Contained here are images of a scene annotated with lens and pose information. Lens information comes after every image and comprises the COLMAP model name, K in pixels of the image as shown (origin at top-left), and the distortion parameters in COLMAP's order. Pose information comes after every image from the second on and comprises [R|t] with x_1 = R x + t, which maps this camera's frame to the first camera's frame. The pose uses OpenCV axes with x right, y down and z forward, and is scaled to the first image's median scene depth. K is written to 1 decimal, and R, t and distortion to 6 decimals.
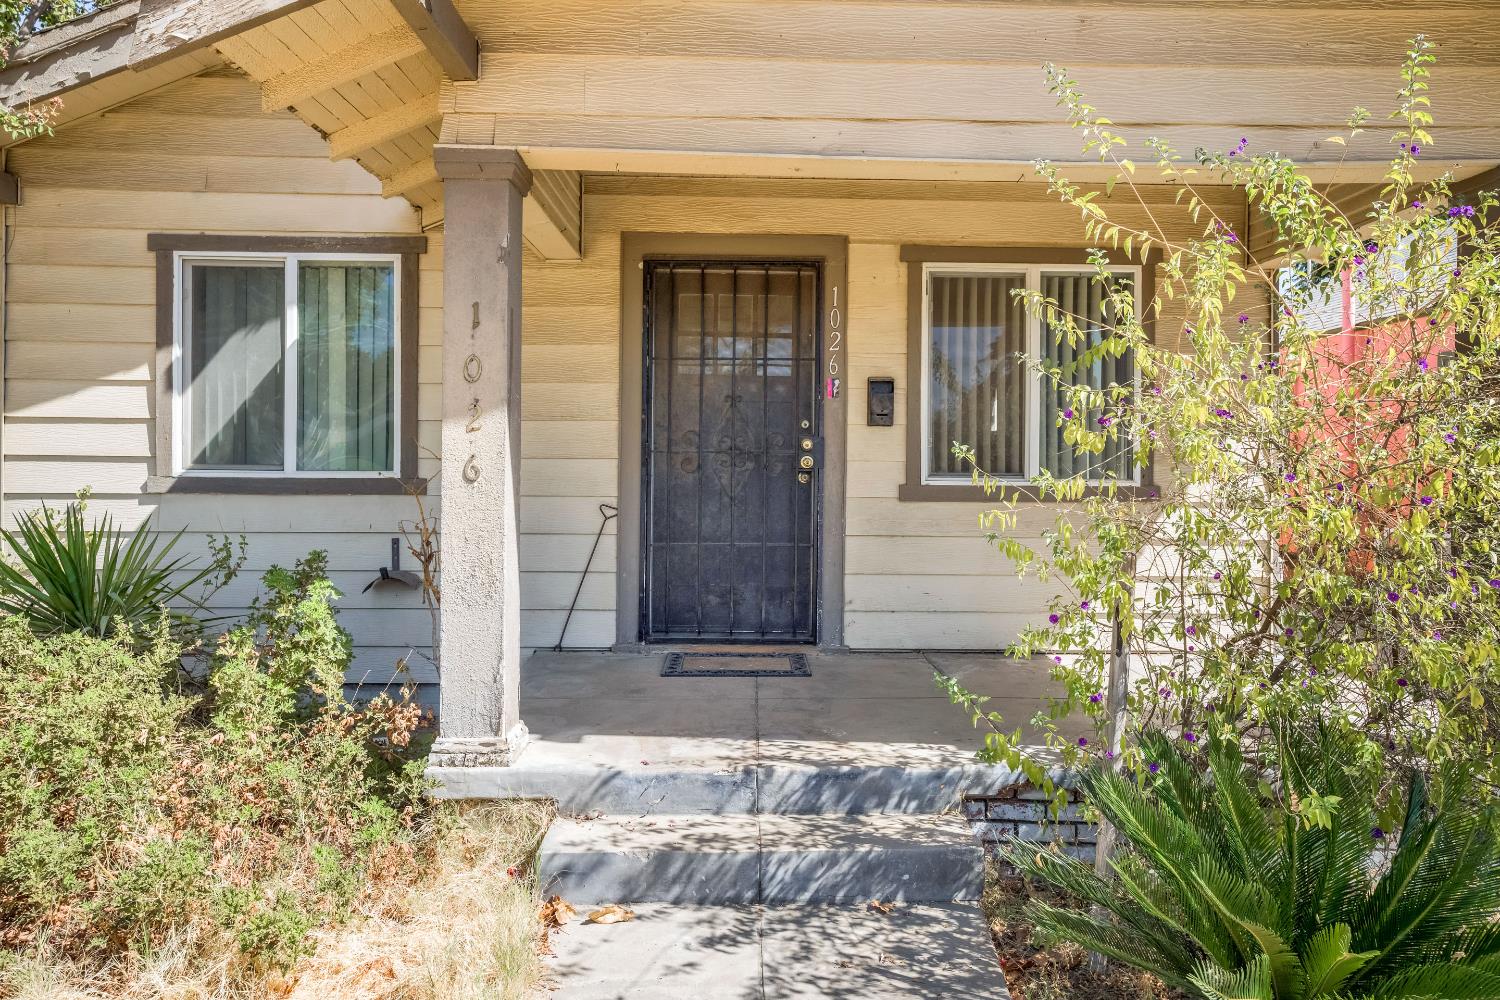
lens RADIAL K [[952.5, 0, 745.6], [0, 952.5, 481.4], [0, 0, 1]] dist [0.000894, 0.009841]
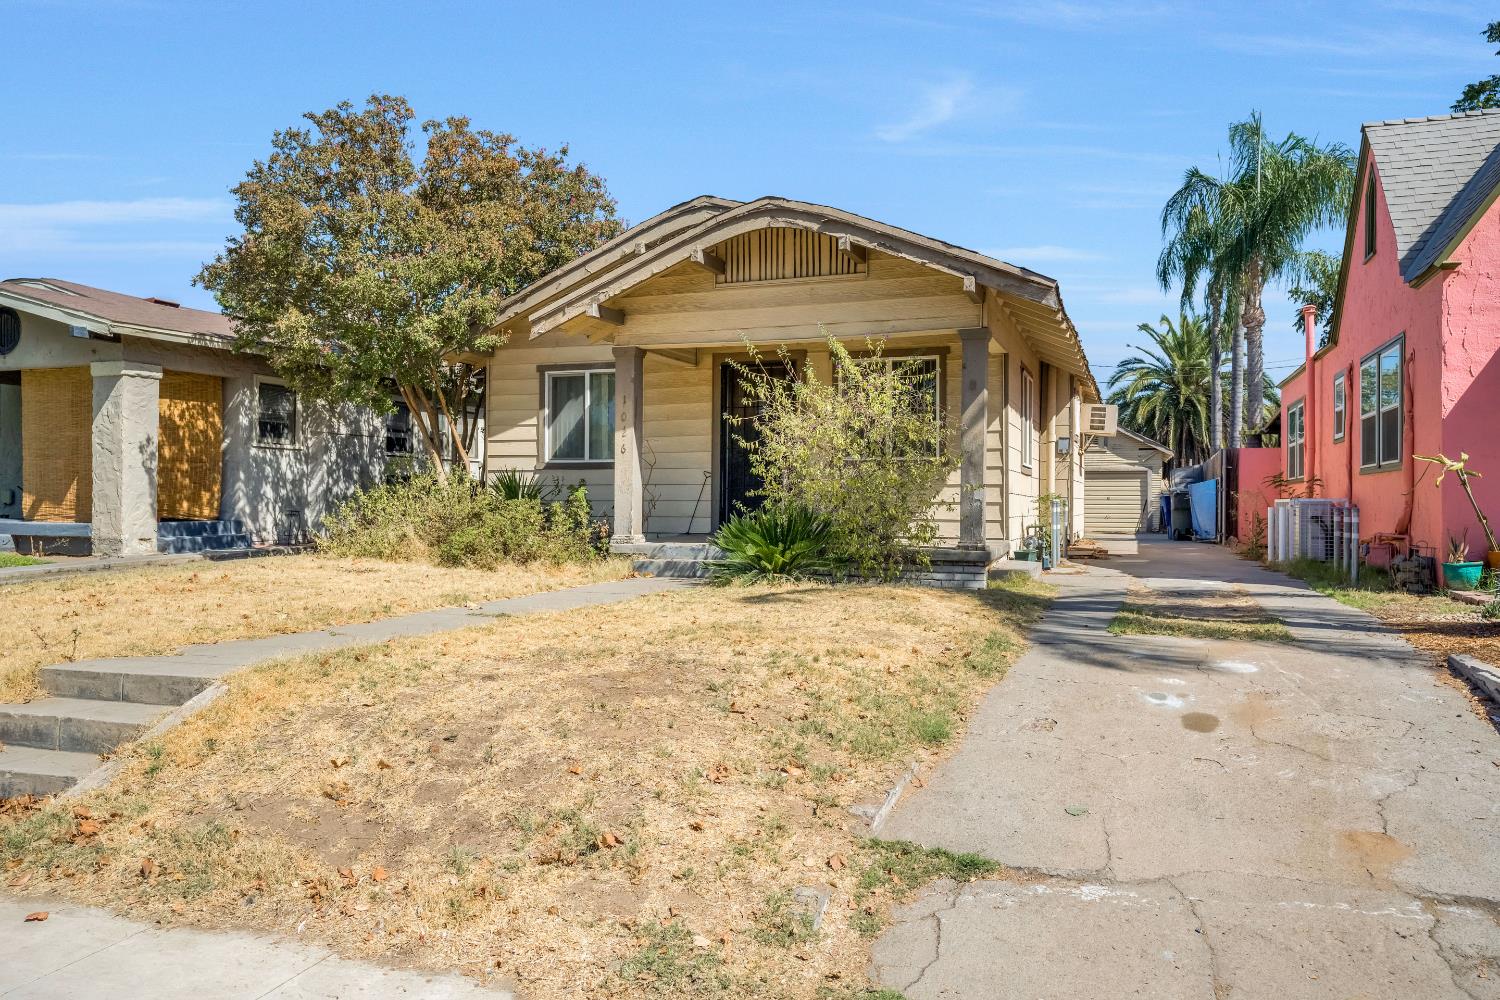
lens RADIAL K [[1010.4, 0, 752.7], [0, 1010.4, 504.7], [0, 0, 1]] dist [0.005535, 0.012437]
pose [[0.936771, -0.003771, -0.349923, 0.819493], [-0.001631, 0.999884, -0.015140, 0.142407], [0.349940, 0.014754, 0.936656, -1.261556]]
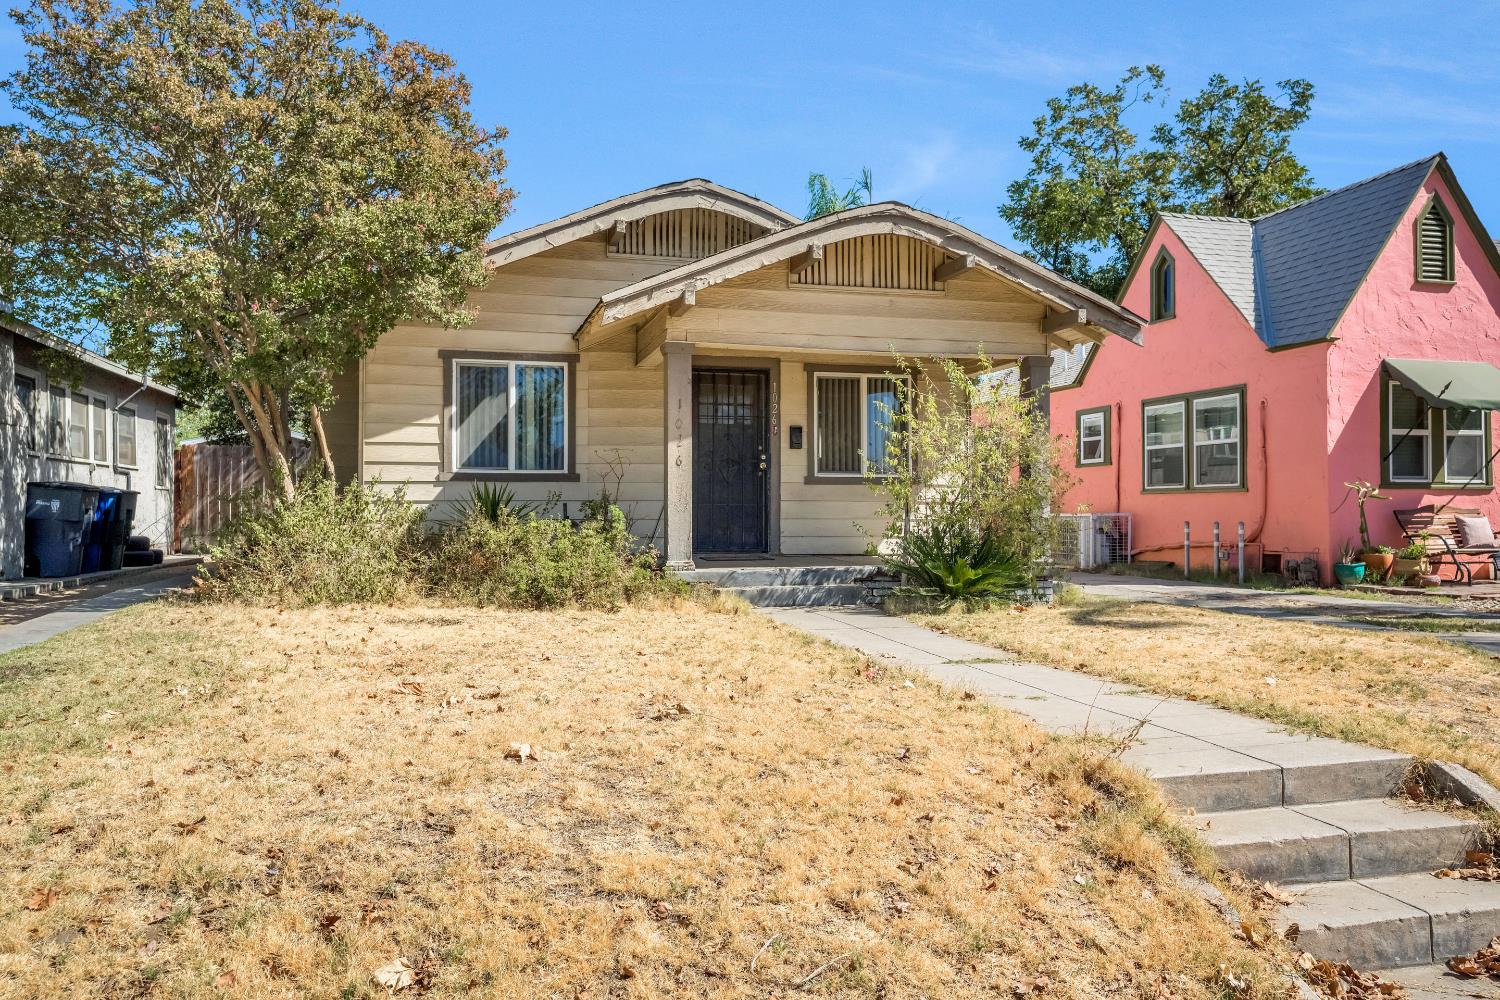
lens RADIAL K [[1043.5, 0, 725.6], [0, 1043.5, 510.4], [0, 0, 1]] dist [0.004249, 0.029688]
pose [[0.975457, -0.008351, 0.220031, -0.523818], [0.011681, 0.999836, -0.013836, 0.109721], [-0.219879, 0.016067, 0.975395, -1.227376]]
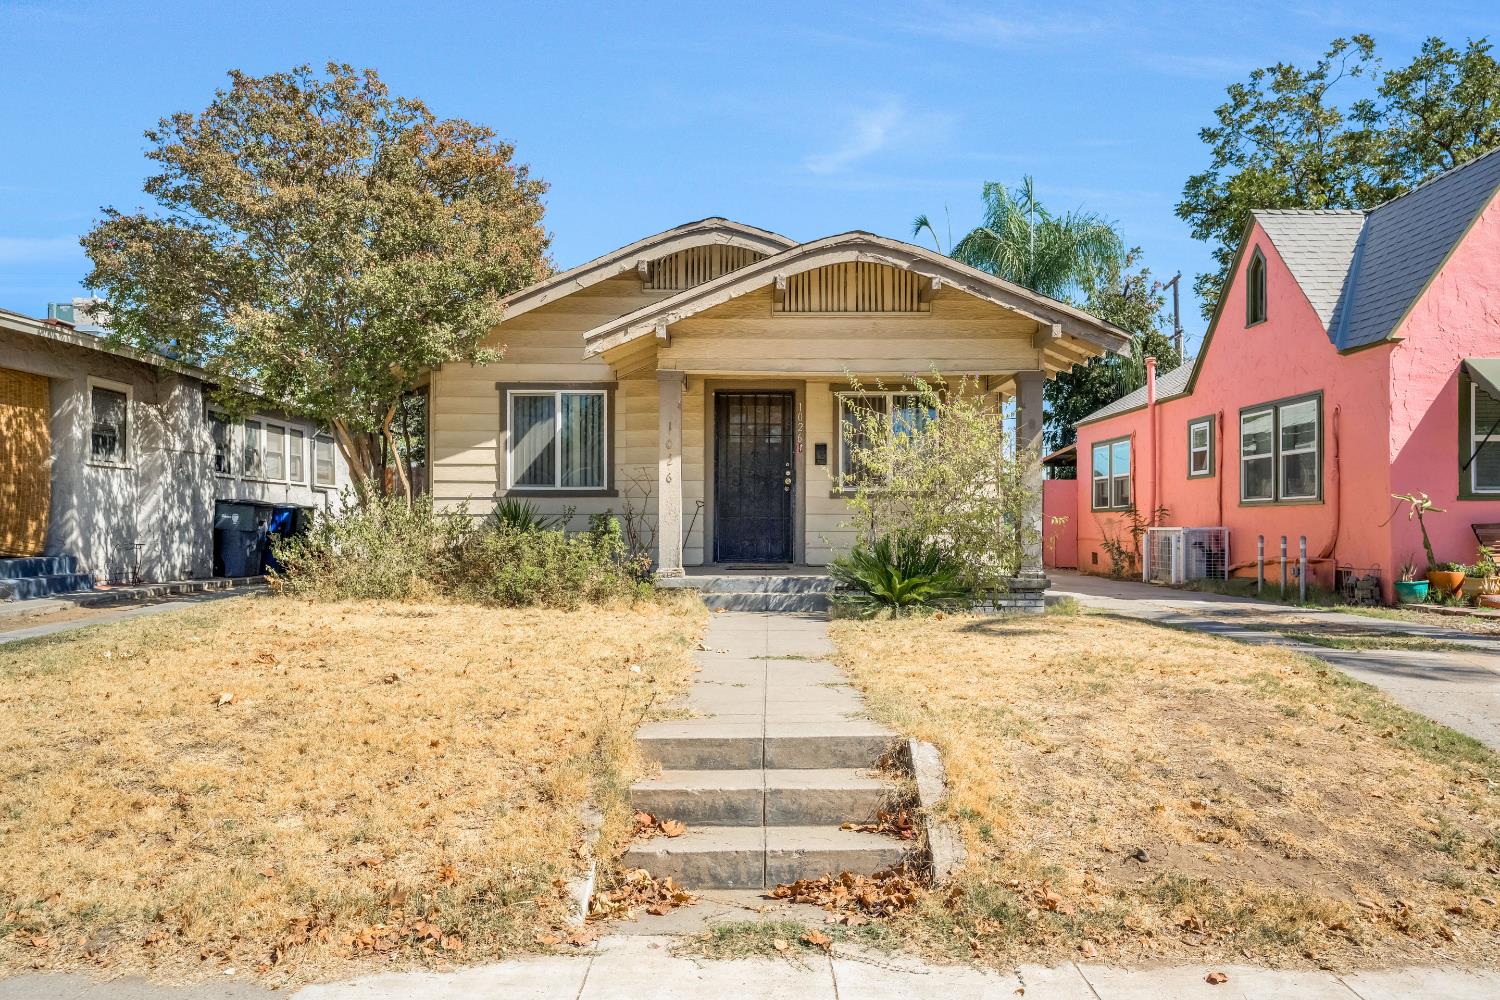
lens RADIAL K [[1043.5, 0, 734.7], [0, 1043.5, 530.4], [0, 0, 1]] dist [0.004249, 0.029688]
pose [[0.999773, -0.006342, -0.020353, -0.011922], [0.006126, 0.999924, -0.010678, 0.121177], [0.020419, 0.010551, 0.999736, -1.453275]]
